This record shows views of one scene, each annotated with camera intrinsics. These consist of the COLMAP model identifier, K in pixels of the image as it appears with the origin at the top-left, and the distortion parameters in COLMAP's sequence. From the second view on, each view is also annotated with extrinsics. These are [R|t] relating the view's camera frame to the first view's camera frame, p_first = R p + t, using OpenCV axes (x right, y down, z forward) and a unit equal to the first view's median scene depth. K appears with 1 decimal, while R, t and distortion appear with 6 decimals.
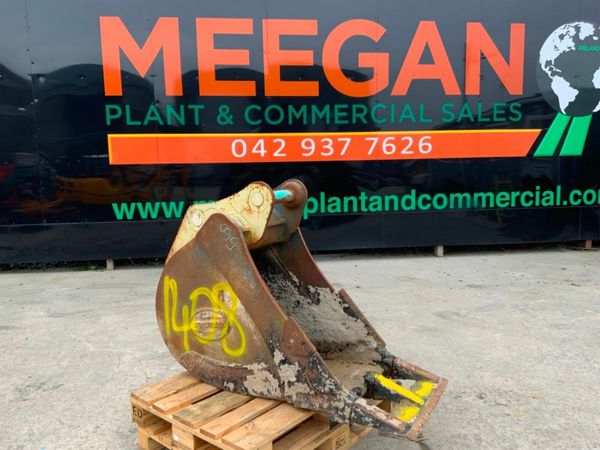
lens RADIAL K [[498.9, 0, 297.9], [0, 498.9, 223.8], [0, 0, 1]] dist [0.072964, -0.128012]
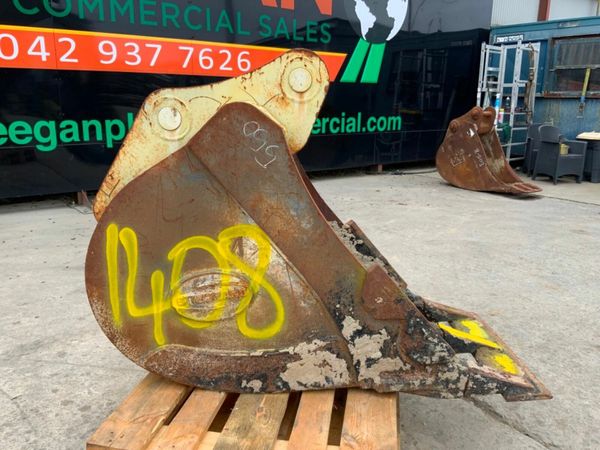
lens RADIAL K [[498.9, 0, 300.0], [0, 498.9, 229.3], [0, 0, 1]] dist [0.072964, -0.128012]
pose [[0.862242, -0.095906, 0.497334, -0.358153], [0.028699, 0.989583, 0.141075, 0.038657], [-0.505683, -0.107368, 0.856012, 0.423037]]
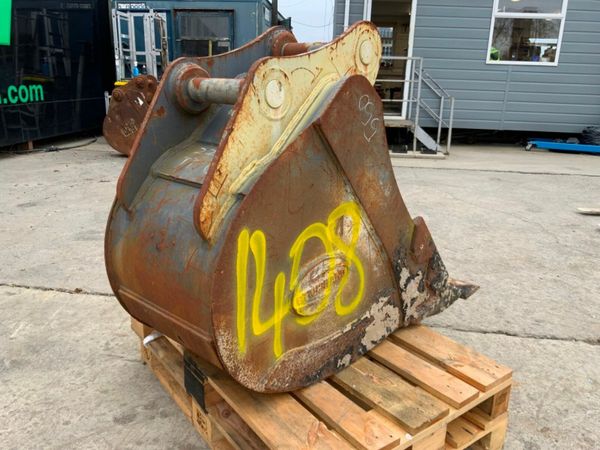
lens RADIAL K [[498.9, 0, 294.9], [0, 498.9, 230.5], [0, 0, 1]] dist [0.072964, -0.128012]
pose [[0.234605, -0.262406, 0.936004, -0.659875], [0.084146, 0.964745, 0.249372, 0.000074], [-0.968442, 0.020257, 0.248414, 0.846781]]
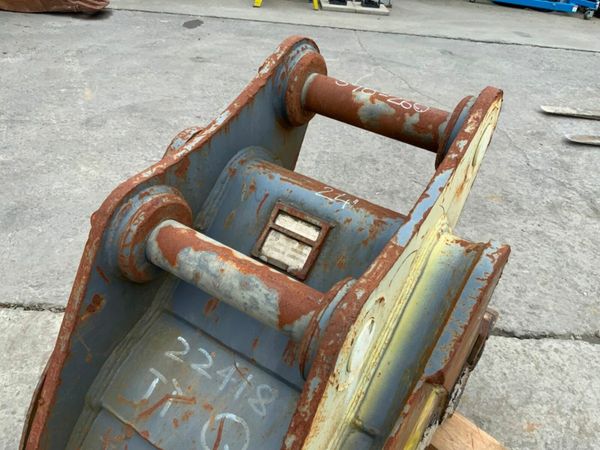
lens RADIAL K [[498.9, 0, 298.2], [0, 498.9, 227.6], [0, 0, 1]] dist [0.072964, -0.128012]
pose [[0.062197, -0.569109, 0.819906, -0.430423], [0.026343, 0.822147, 0.568666, -0.130005], [-0.997716, -0.013771, 0.066127, 0.953101]]
